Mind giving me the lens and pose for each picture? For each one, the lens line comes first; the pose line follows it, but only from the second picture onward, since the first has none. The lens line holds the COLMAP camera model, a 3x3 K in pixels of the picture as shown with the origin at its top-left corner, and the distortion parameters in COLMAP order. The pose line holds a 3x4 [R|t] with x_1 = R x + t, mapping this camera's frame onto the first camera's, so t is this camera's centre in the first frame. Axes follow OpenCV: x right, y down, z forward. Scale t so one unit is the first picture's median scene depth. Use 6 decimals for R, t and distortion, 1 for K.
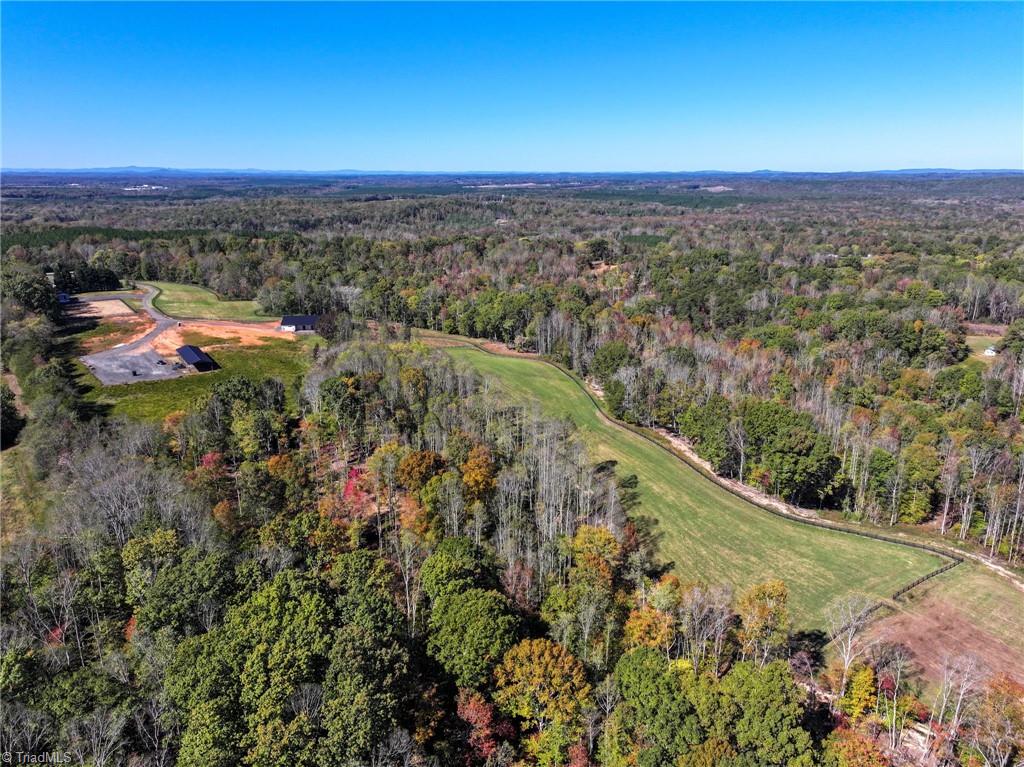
lens RADIAL K [[724.4, 0, 512.0], [0, 724.4, 383.5], [0, 0, 1]] dist [-0.000307, 0.023735]
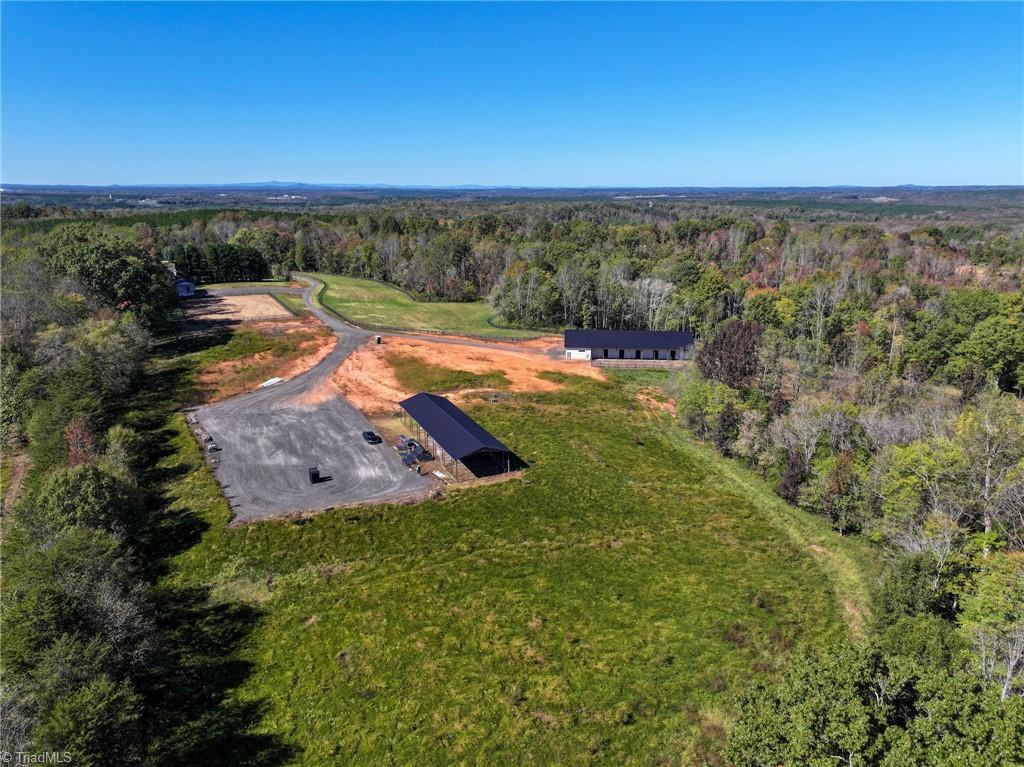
lens RADIAL K [[724.4, 0, 512.0], [0, 724.4, 383.5], [0, 0, 1]] dist [-0.000307, 0.023735]
pose [[0.987608, 0.042924, -0.150955, -0.269998], [-0.045934, 0.998808, -0.016509, -0.043972], [0.150066, 0.023238, 0.988403, 0.477206]]
